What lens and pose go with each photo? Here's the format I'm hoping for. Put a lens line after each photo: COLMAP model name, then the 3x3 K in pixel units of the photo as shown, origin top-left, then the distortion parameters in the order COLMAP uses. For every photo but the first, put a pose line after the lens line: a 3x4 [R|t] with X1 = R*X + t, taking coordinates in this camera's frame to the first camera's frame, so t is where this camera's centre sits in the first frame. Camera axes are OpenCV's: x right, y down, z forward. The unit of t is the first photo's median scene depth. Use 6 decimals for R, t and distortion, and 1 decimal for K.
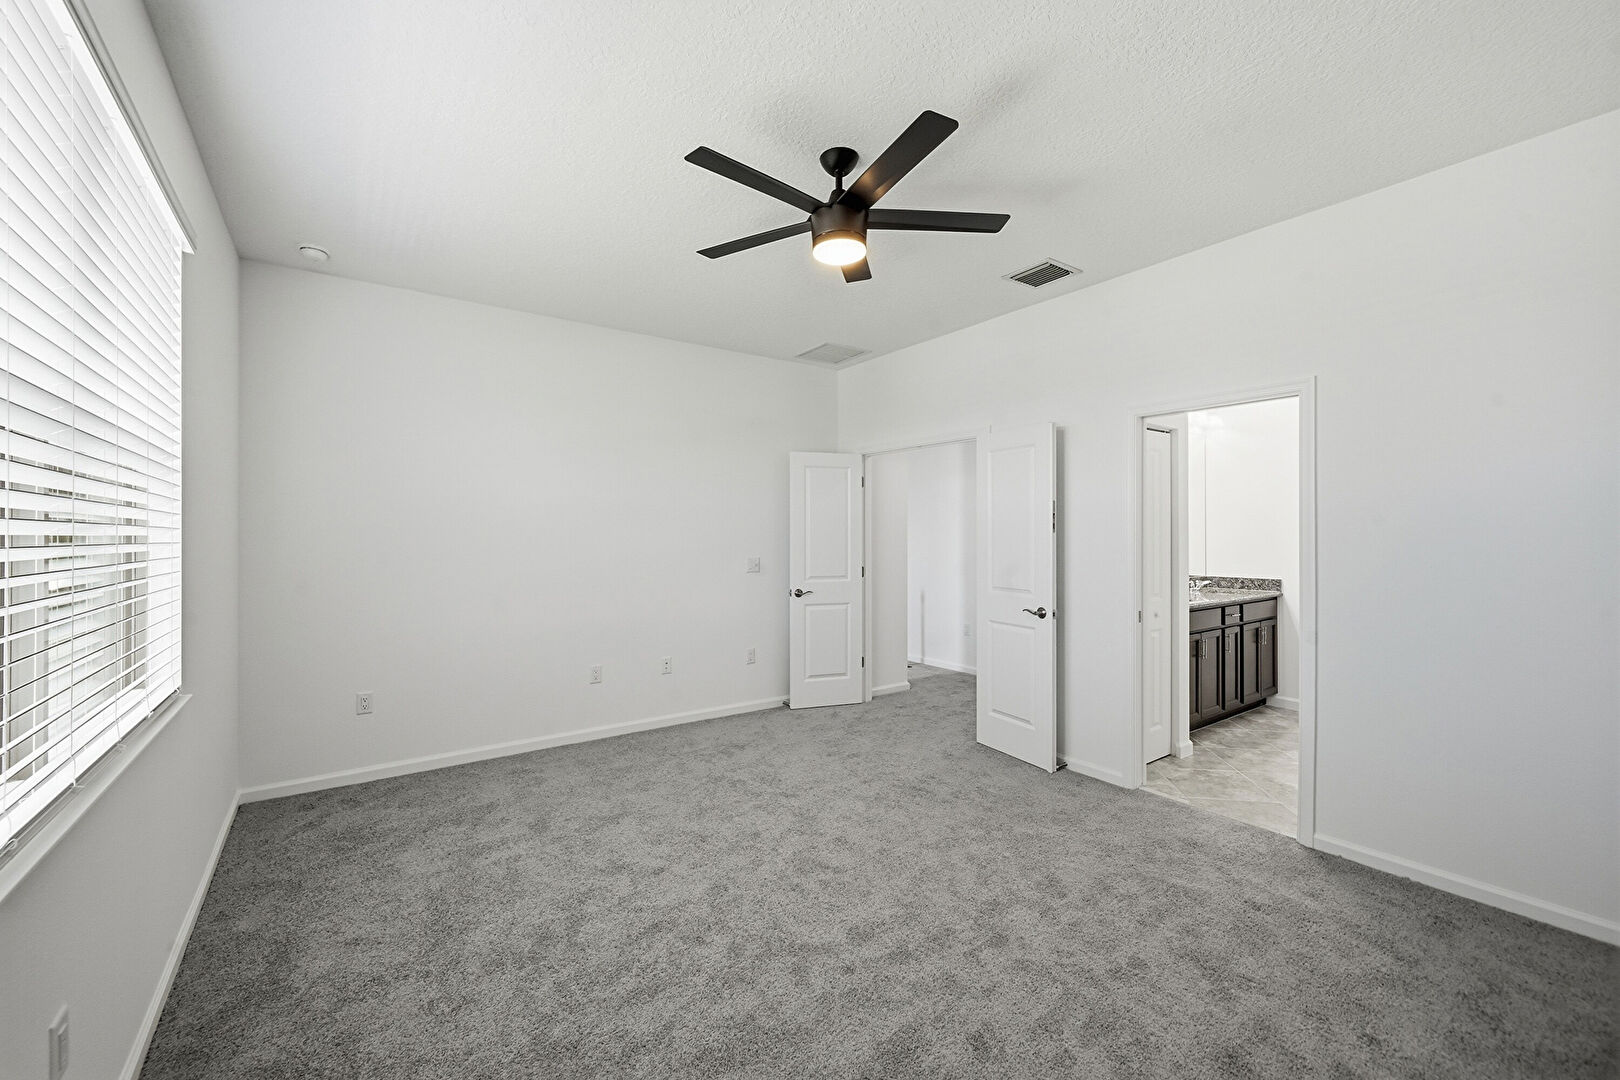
lens RADIAL K [[655.5, 0, 799.4], [0, 655.5, 533.1], [0, 0, 1]] dist [-0.000866, -0.000333]
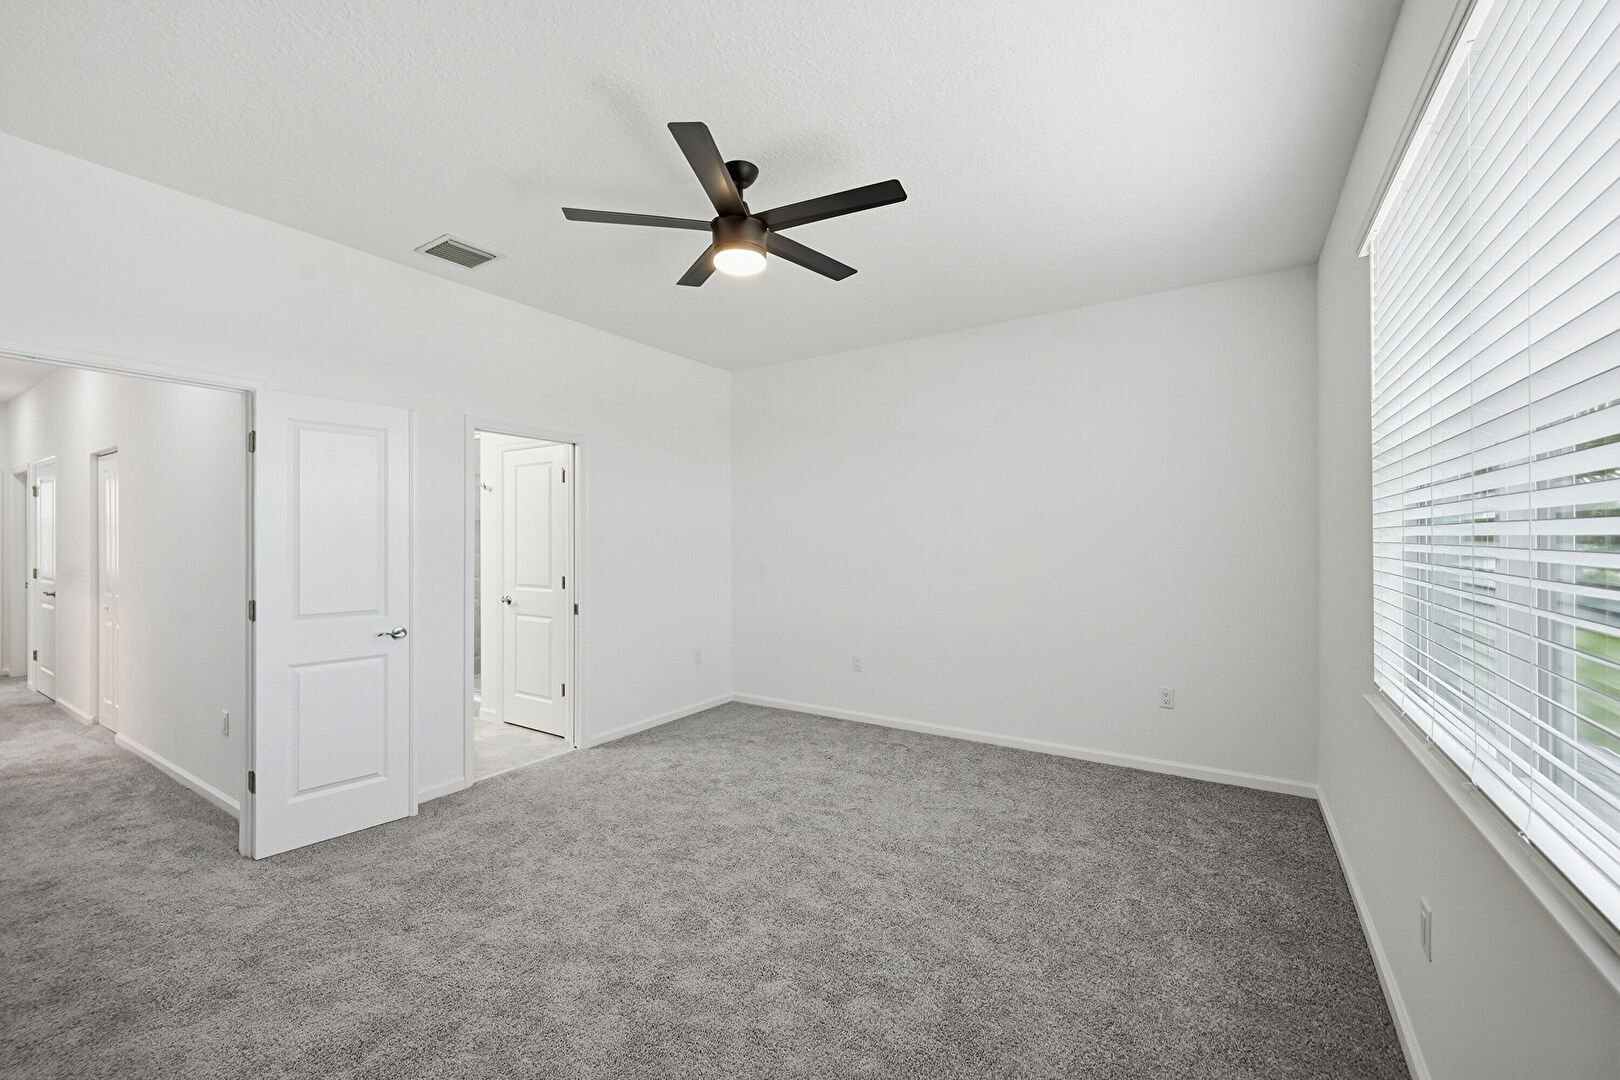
lens RADIAL K [[655.5, 0, 800.6], [0, 655.5, 538.7], [0, 0, 1]] dist [-0.000866, -0.000333]
pose [[-0.370926, 0.002215, 0.928660, -0.820590], [0.000378, 0.999997, -0.002234, 0.005062], [-0.928662, -0.000478, -0.370926, 1.149712]]
